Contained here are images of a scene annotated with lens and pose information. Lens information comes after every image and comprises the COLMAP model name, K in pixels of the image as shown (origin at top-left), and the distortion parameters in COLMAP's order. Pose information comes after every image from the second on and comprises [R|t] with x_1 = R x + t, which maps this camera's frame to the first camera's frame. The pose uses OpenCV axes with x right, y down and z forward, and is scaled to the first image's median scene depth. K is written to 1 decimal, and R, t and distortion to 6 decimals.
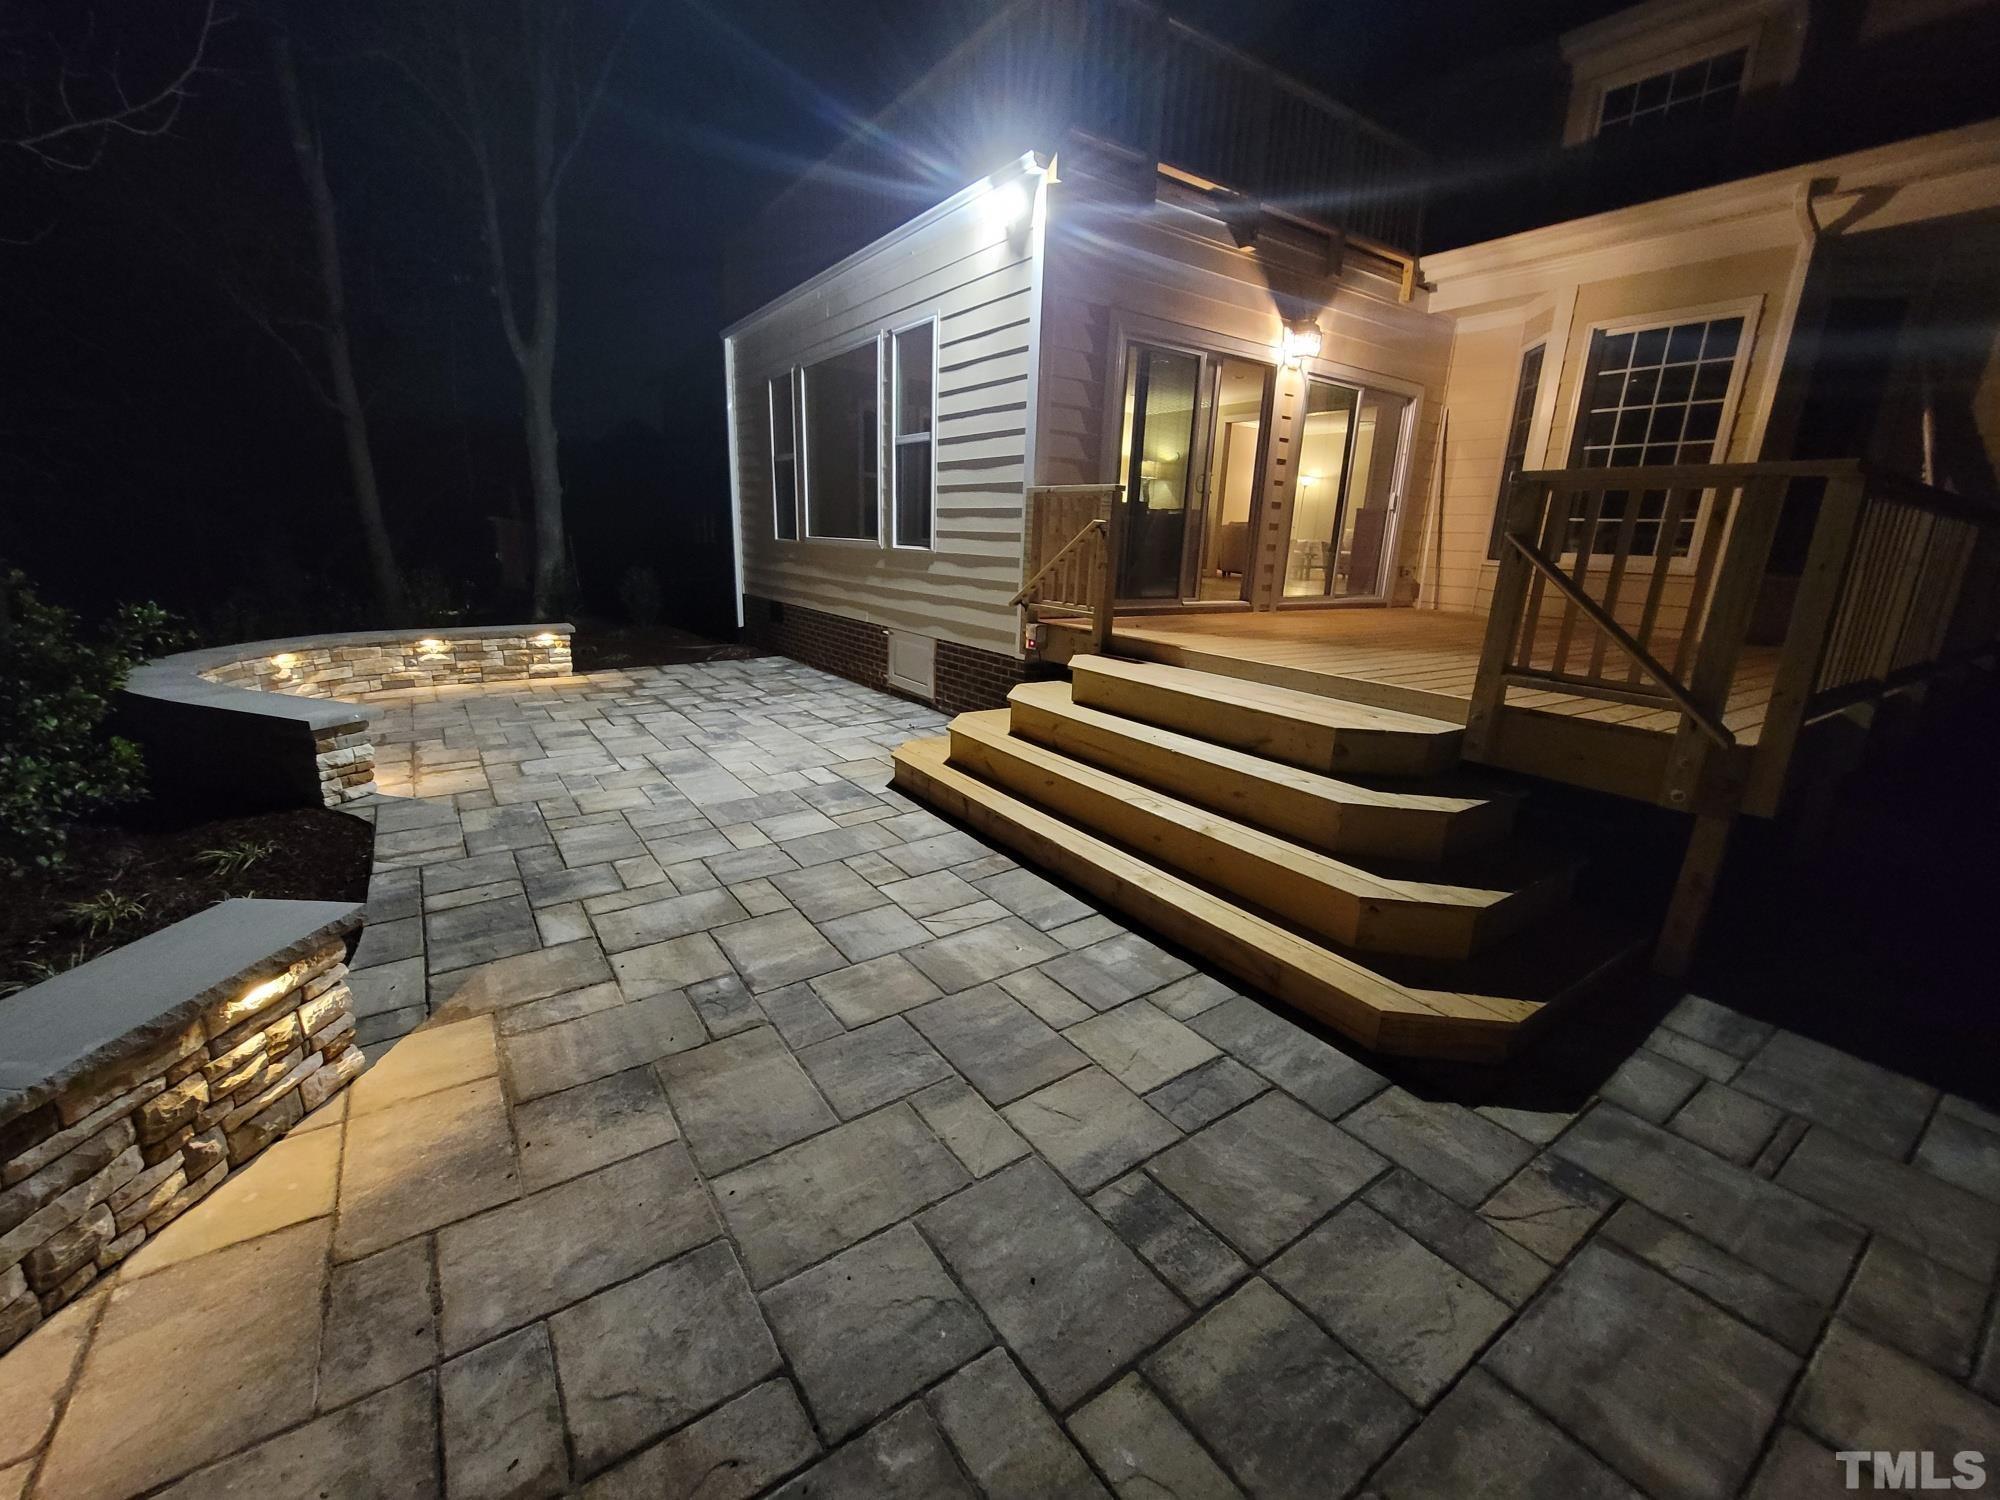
lens RADIAL K [[818.5, 0, 997.2], [0, 818.5, 750.2], [0, 0, 1]] dist [-0.008243, 0.001060]
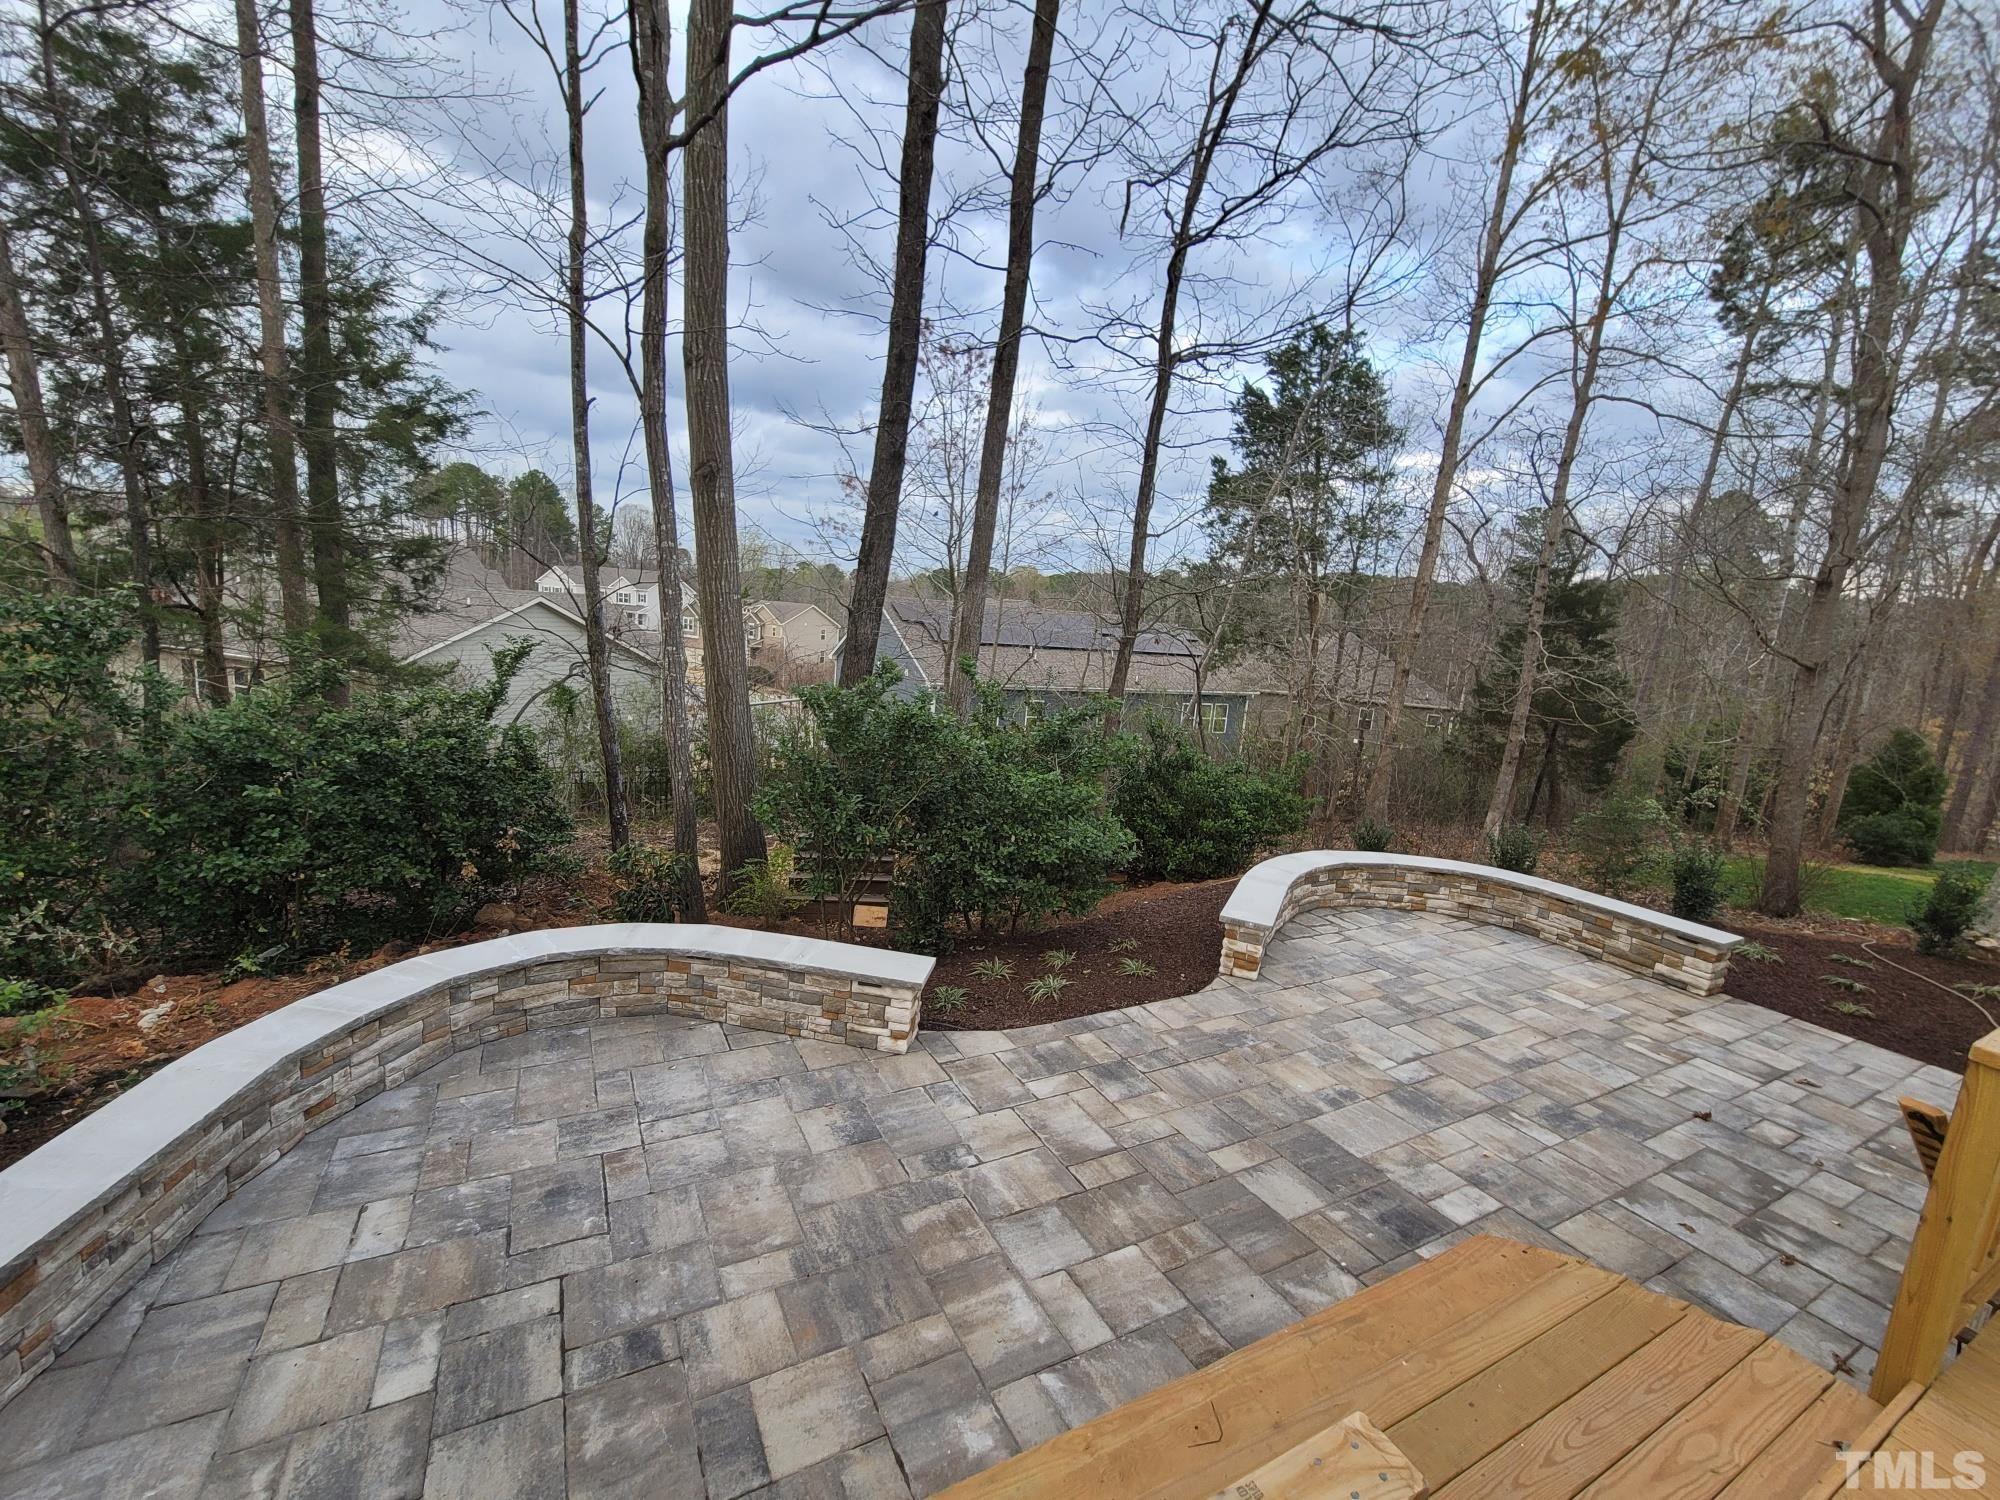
lens RADIAL K [[818.5, 0, 994.1], [0, 818.5, 753.9], [0, 0, 1]] dist [-0.008243, 0.001060]
pose [[-0.109310, 0.126781, -0.985889, 0.735281], [-0.333390, 0.929706, 0.156520, -0.460131], [0.936431, 0.345795, -0.059358, 0.663071]]
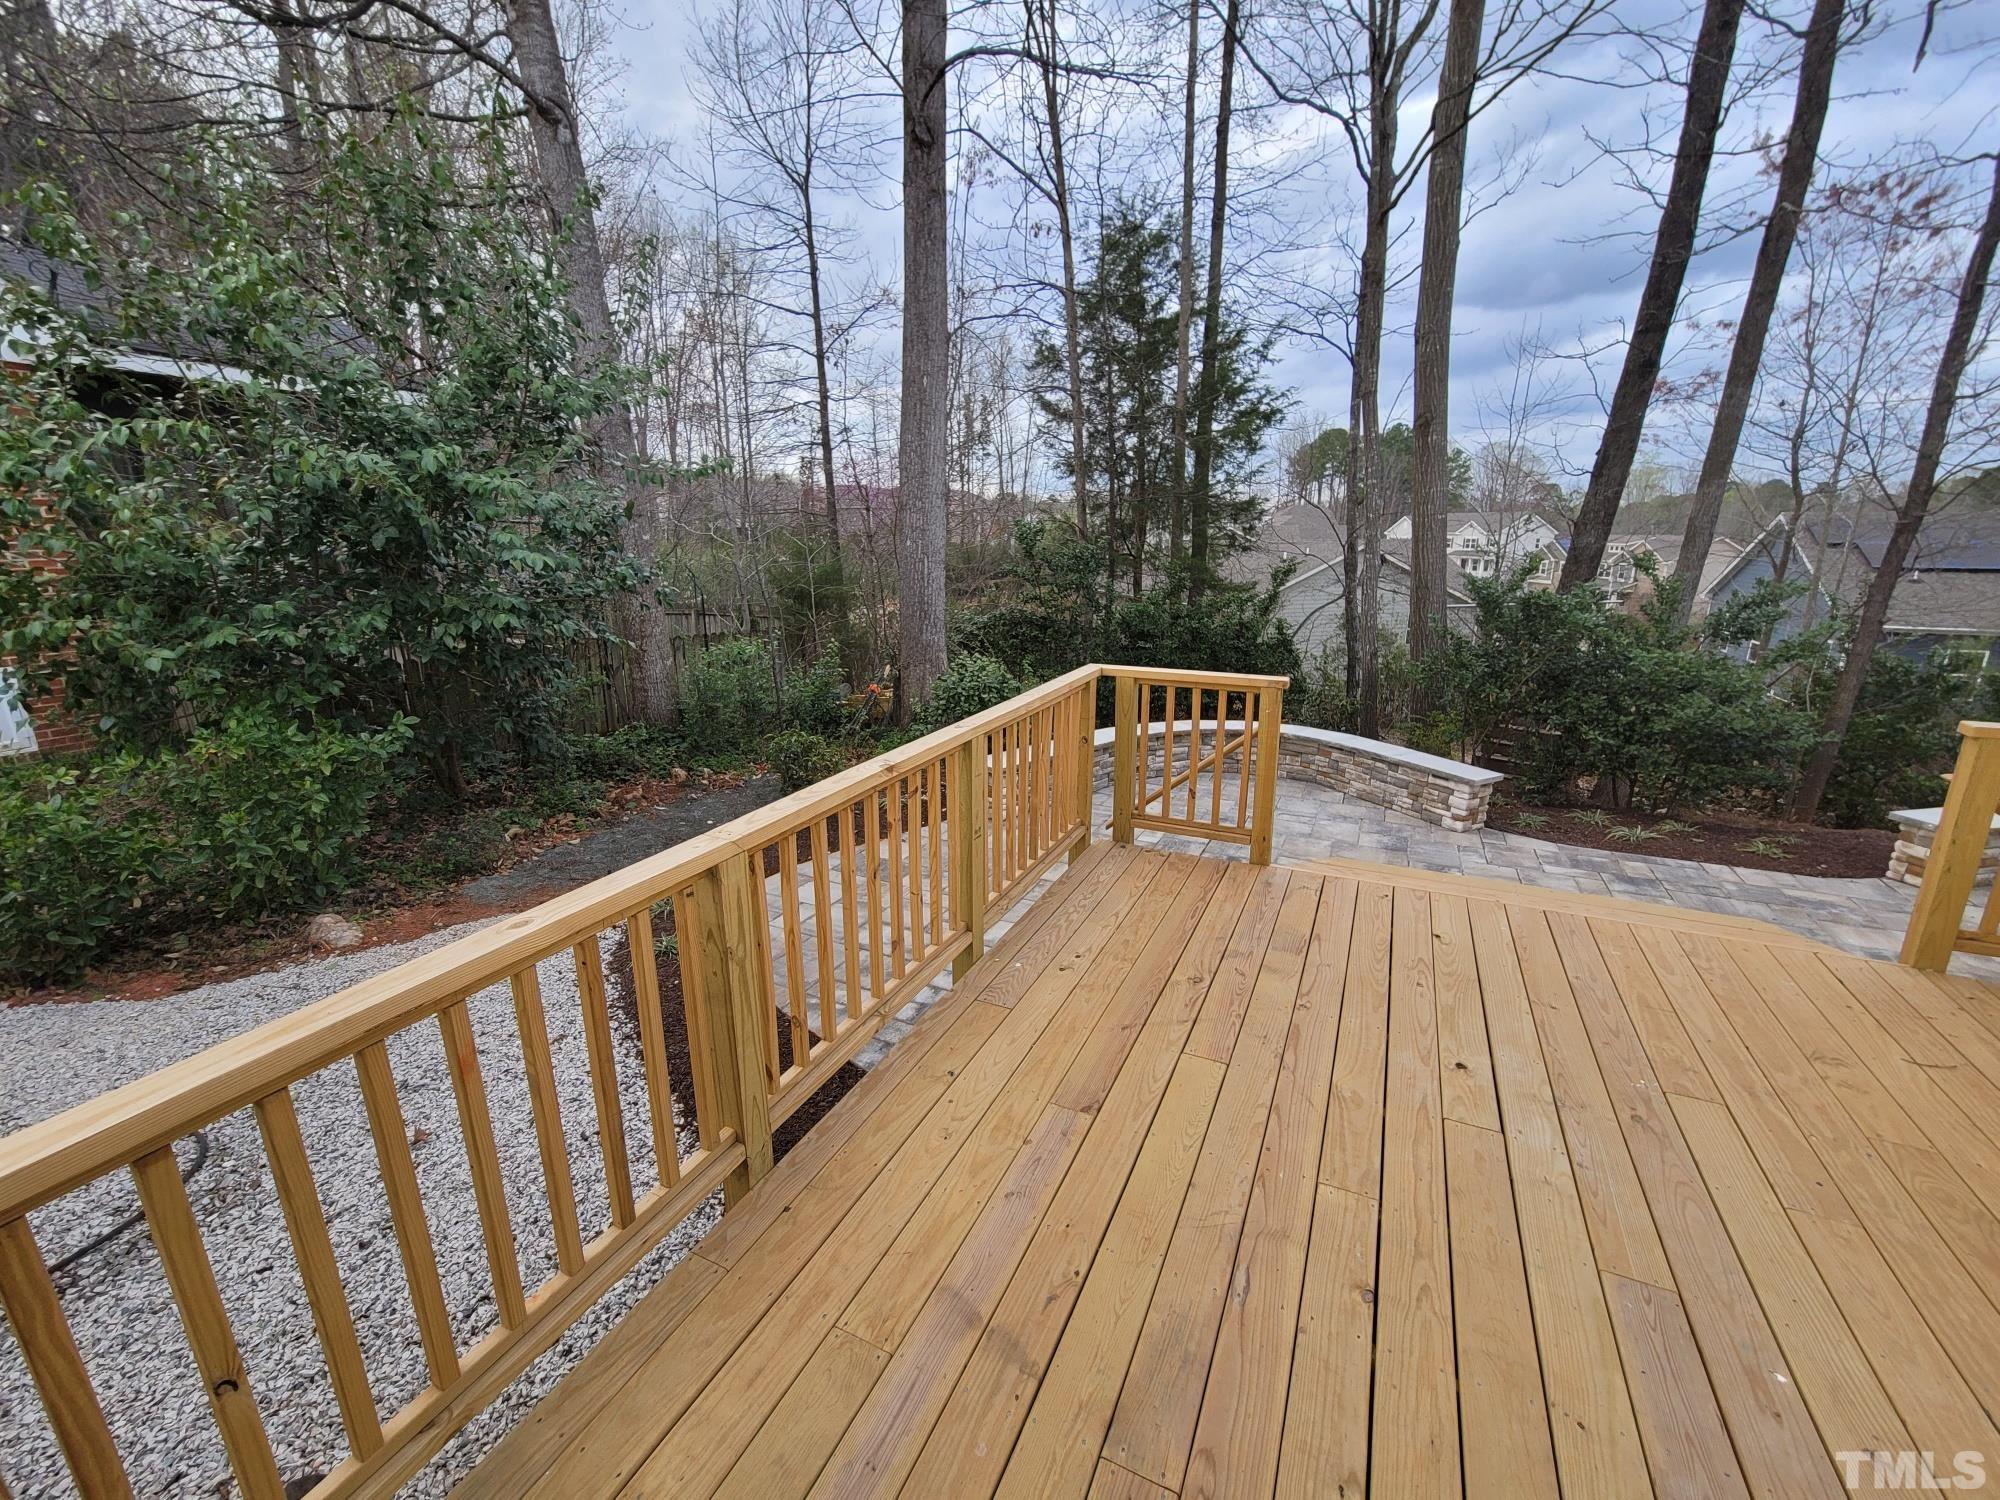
lens RADIAL K [[818.5, 0, 990.9], [0, 818.5, 748.6], [0, 0, 1]] dist [-0.008243, 0.001060]
pose [[-0.870618, 0.097110, -0.482279, 1.306882], [-0.150445, 0.880805, 0.448941, -0.590215], [0.468391, 0.463413, -0.752236, 1.423586]]
